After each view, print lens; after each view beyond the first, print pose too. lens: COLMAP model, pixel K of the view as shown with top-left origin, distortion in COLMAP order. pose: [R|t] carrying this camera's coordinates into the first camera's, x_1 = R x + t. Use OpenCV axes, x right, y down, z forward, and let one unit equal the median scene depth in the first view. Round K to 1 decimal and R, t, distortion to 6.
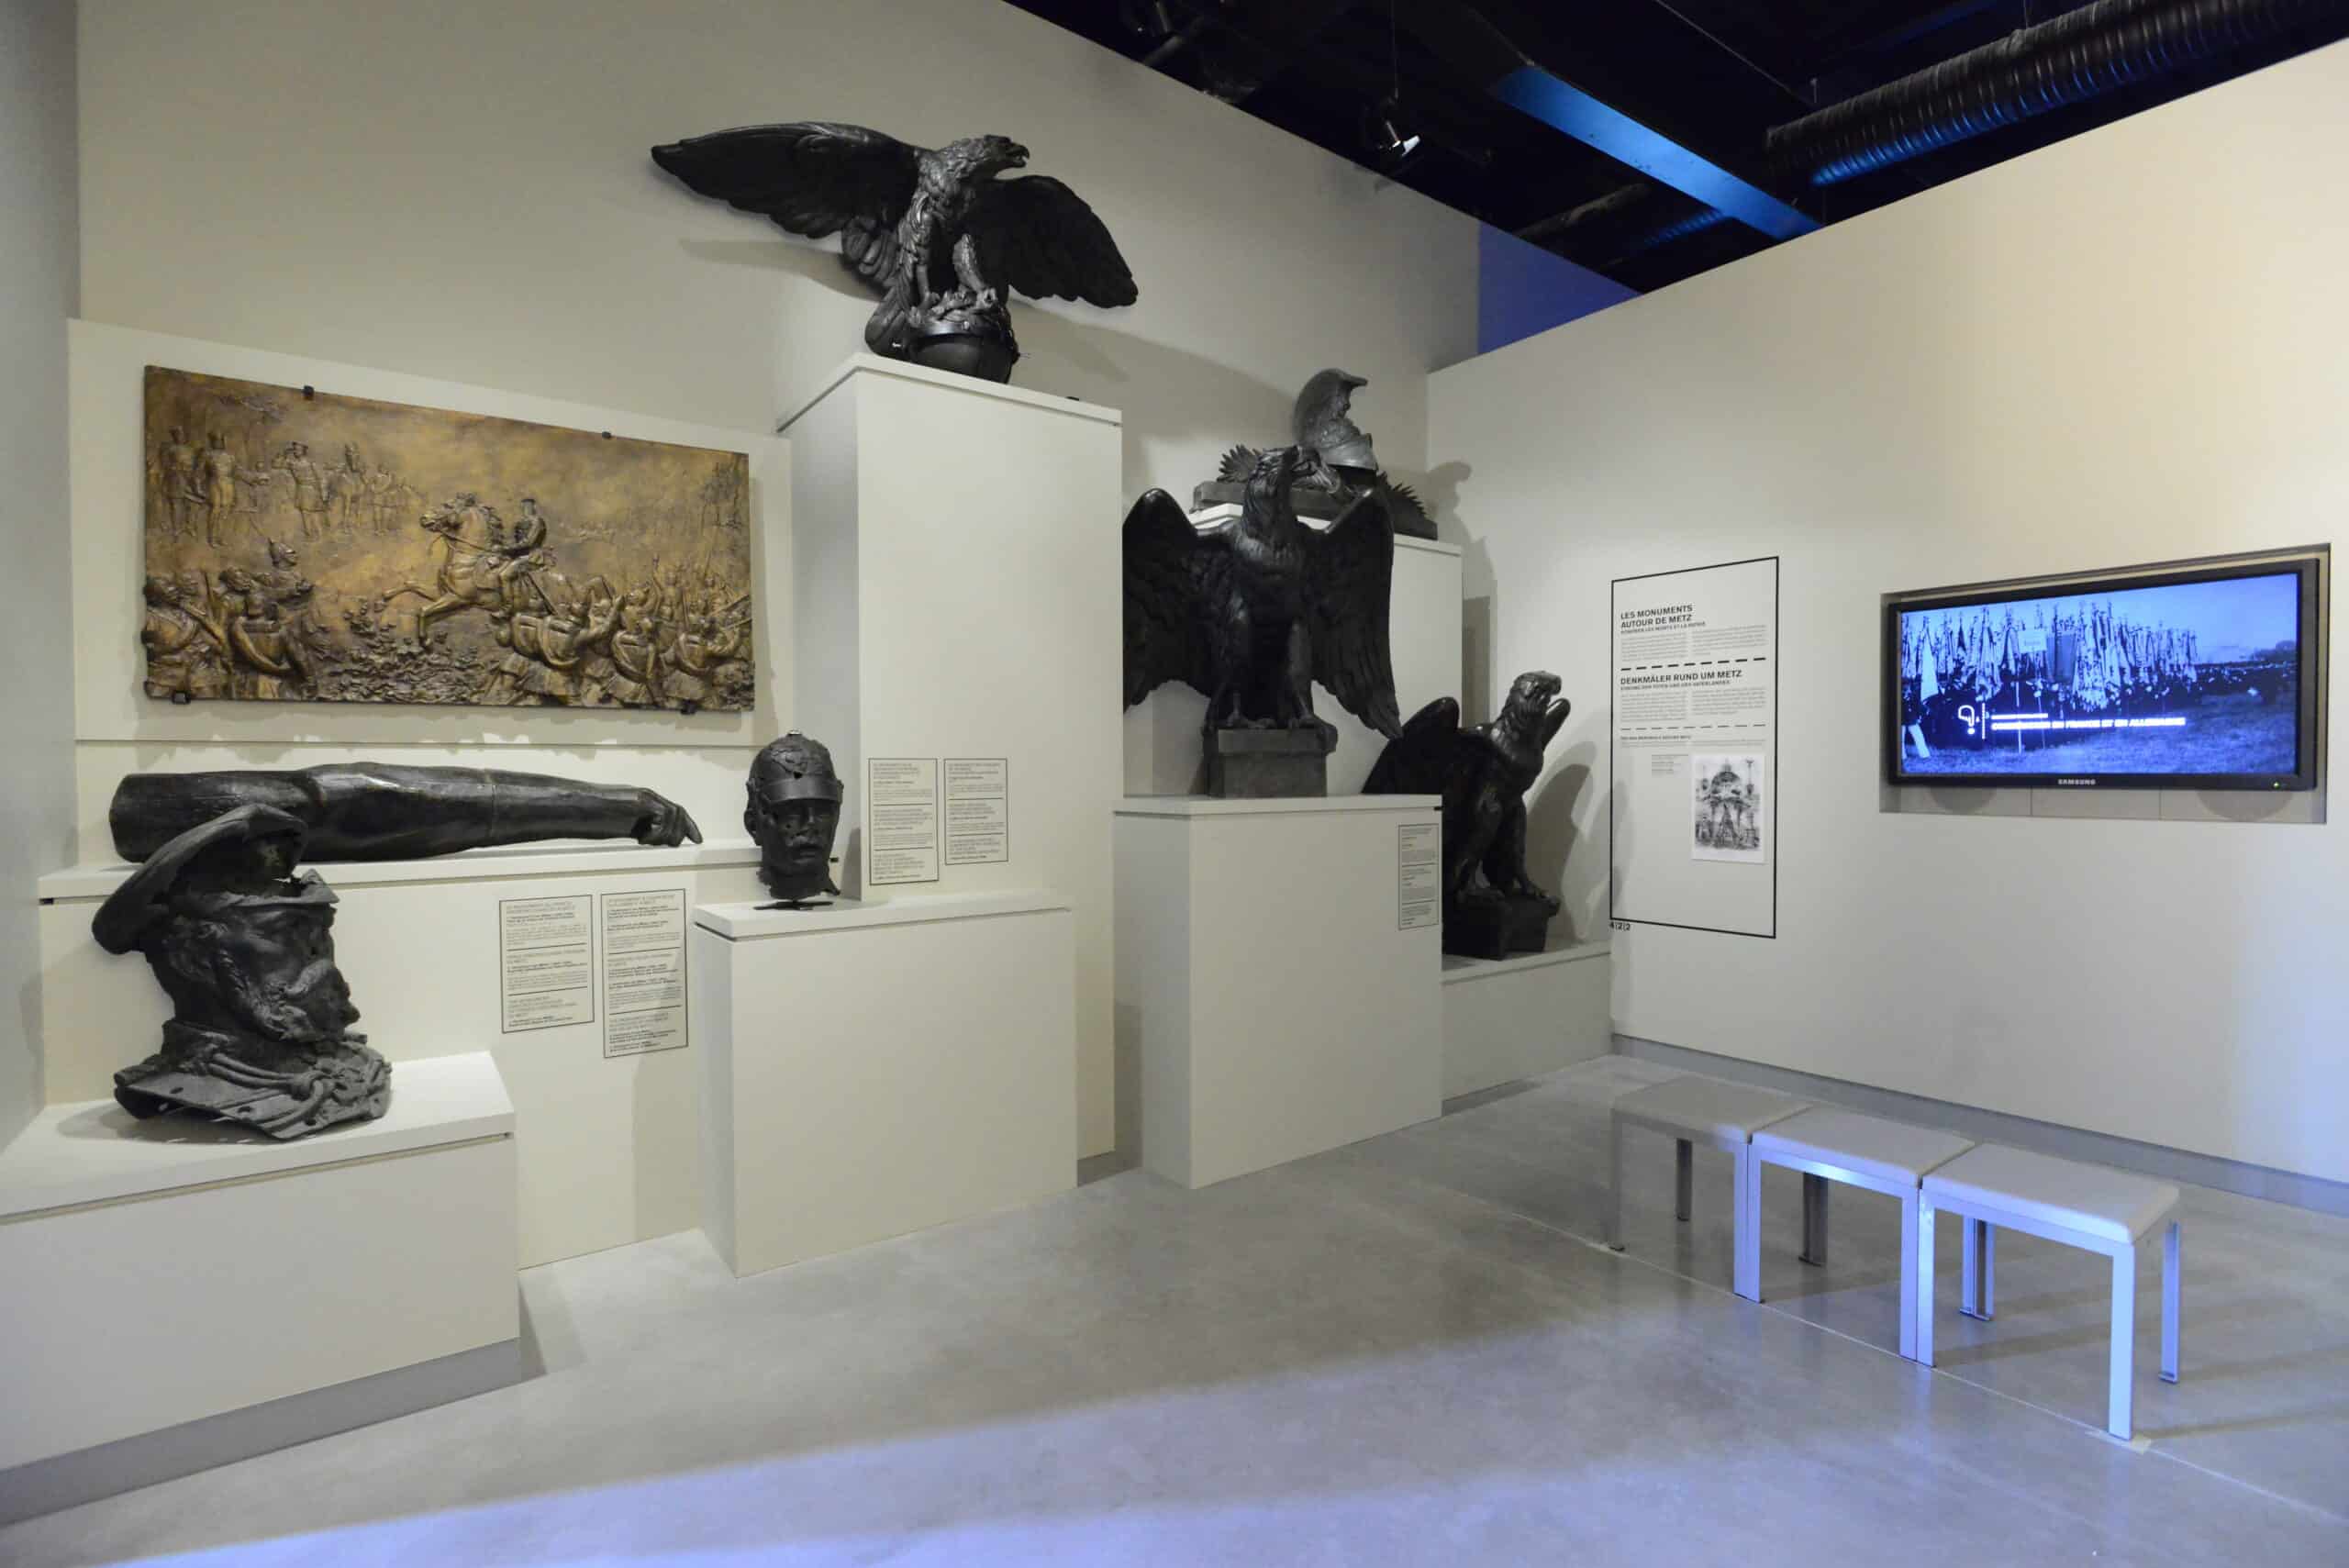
lens RADIAL K [[1131.2, 0, 1174.0], [0, 1131.2, 781.0], [0, 0, 1]] dist [-0.001085, -0.000251]
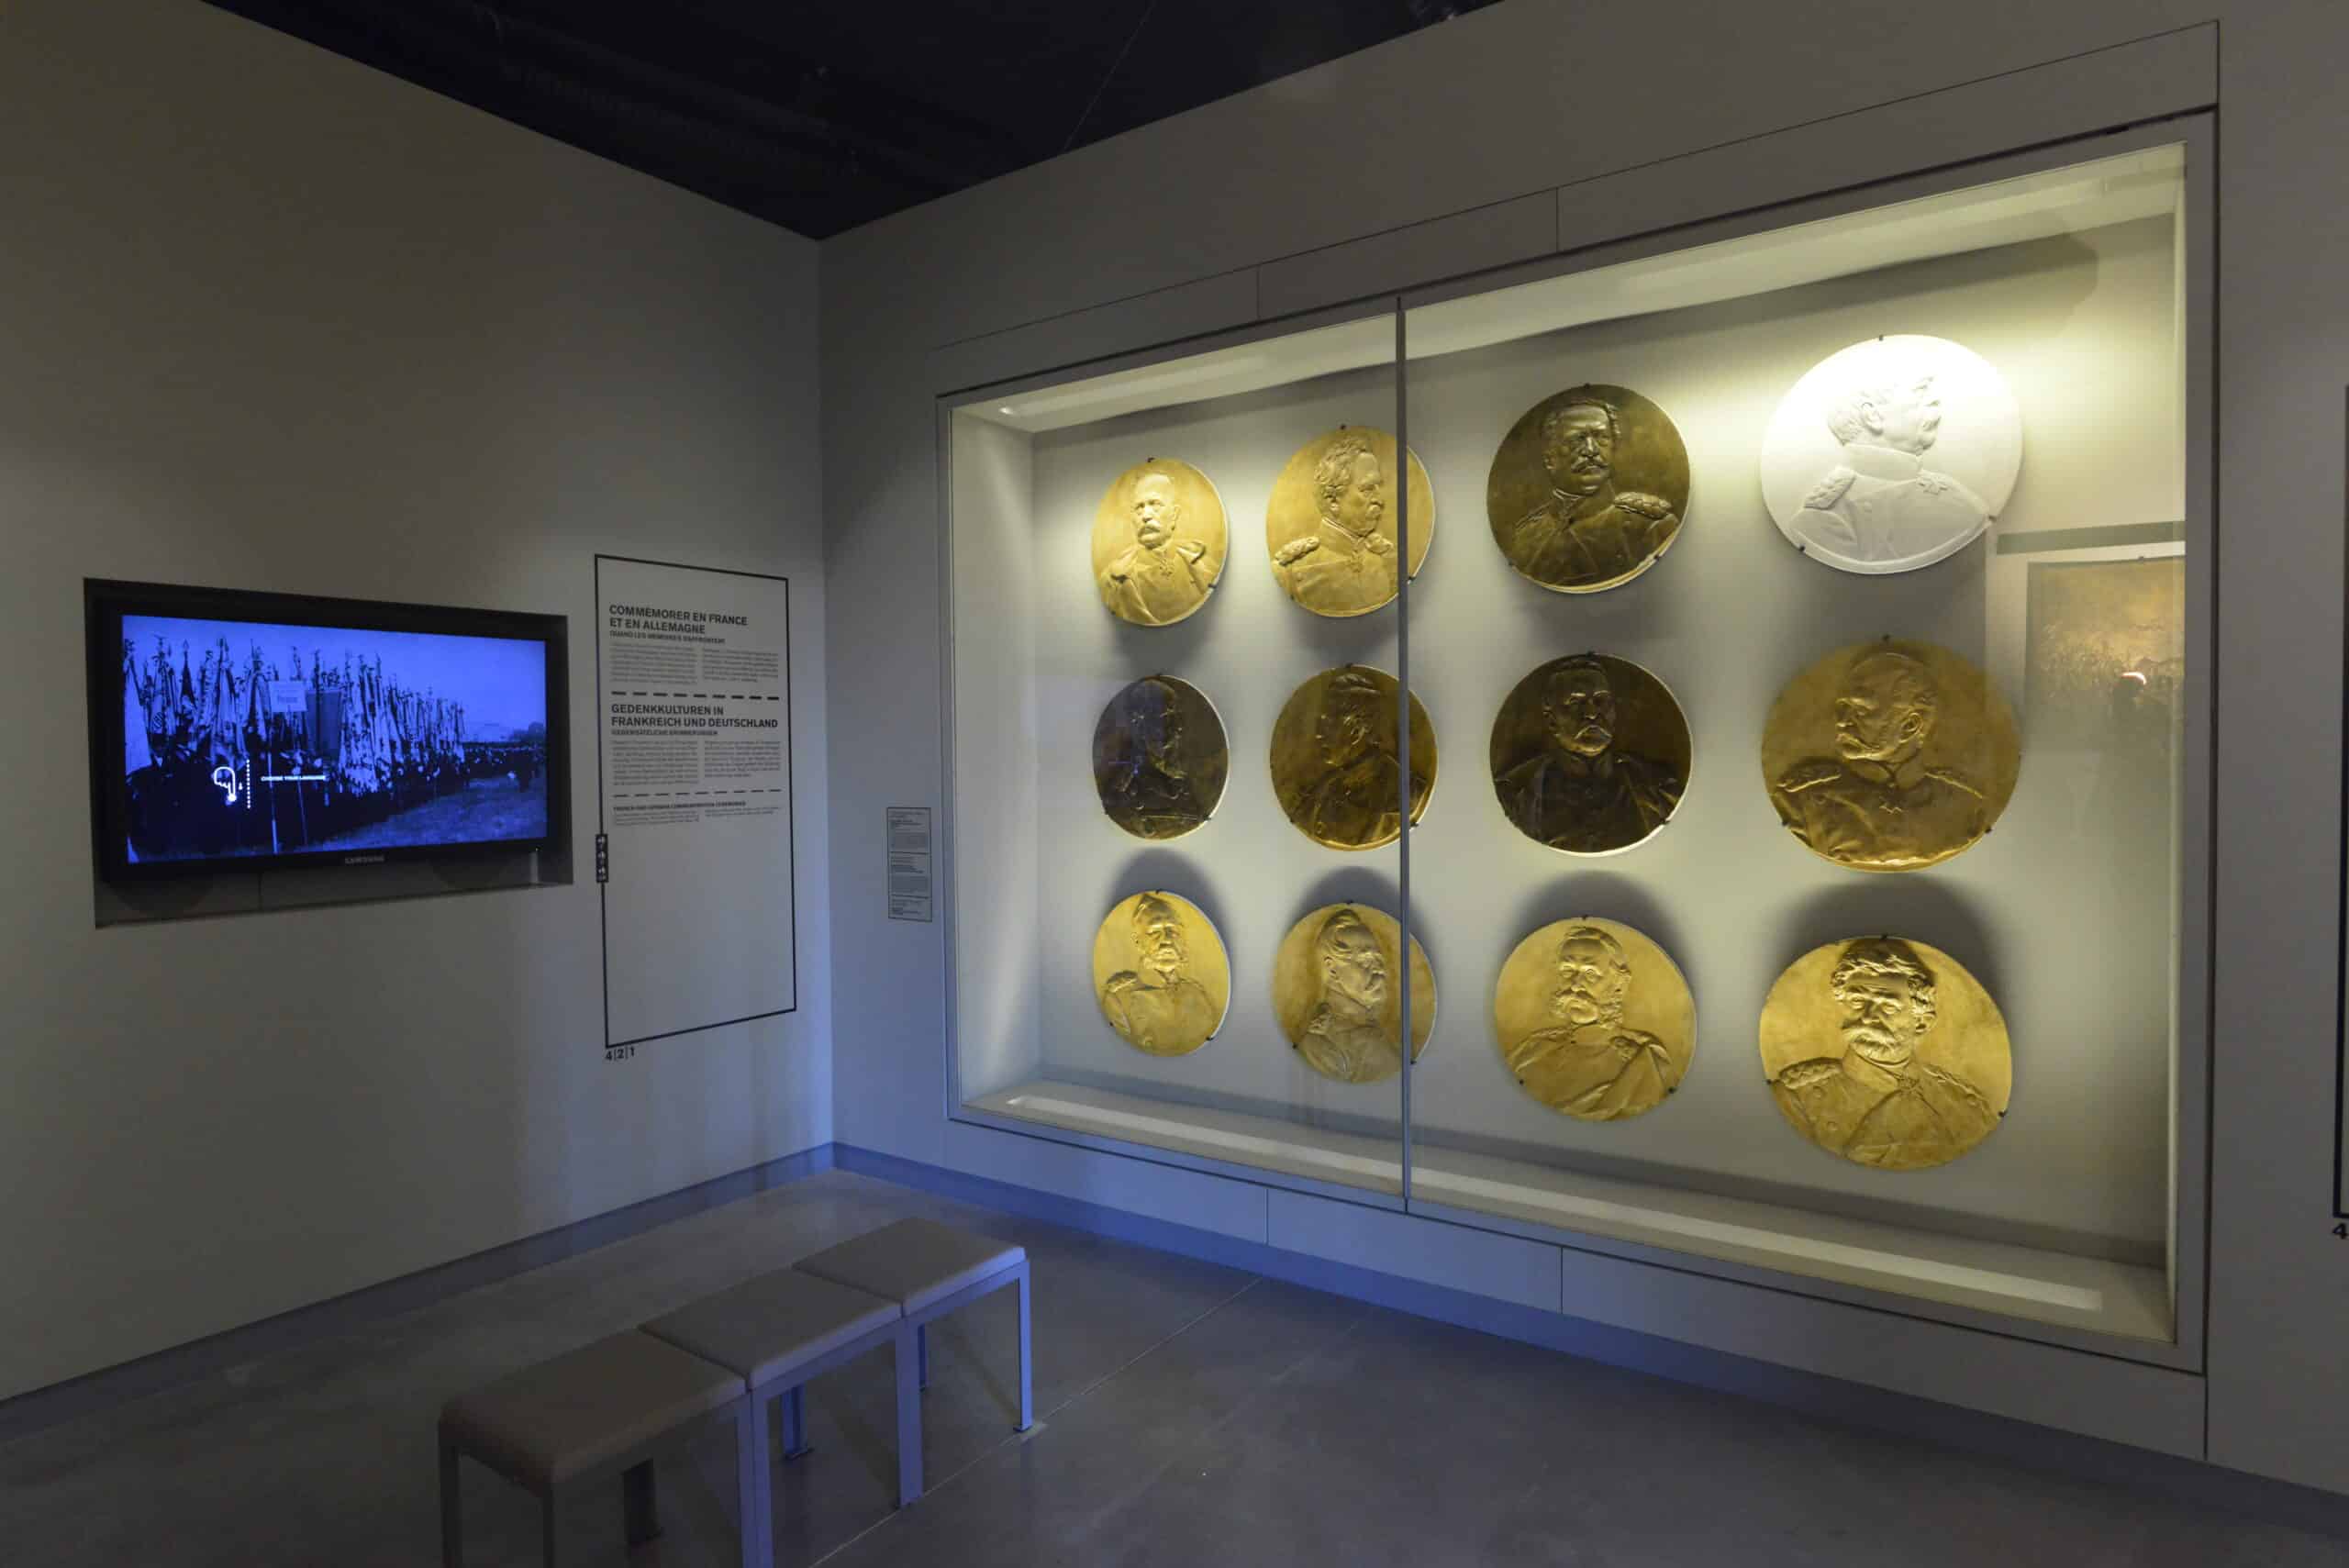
lens RADIAL K [[1350.1, 0, 1174.4], [0, 1350.1, 783.6], [0, 0, 1]] dist [-0.001836, -0.000325]
pose [[-0.322276, -0.015831, 0.946513, -0.236891], [0.024630, 0.999381, 0.025102, -0.079137], [-0.946325, 0.031402, -0.321687, 0.770696]]
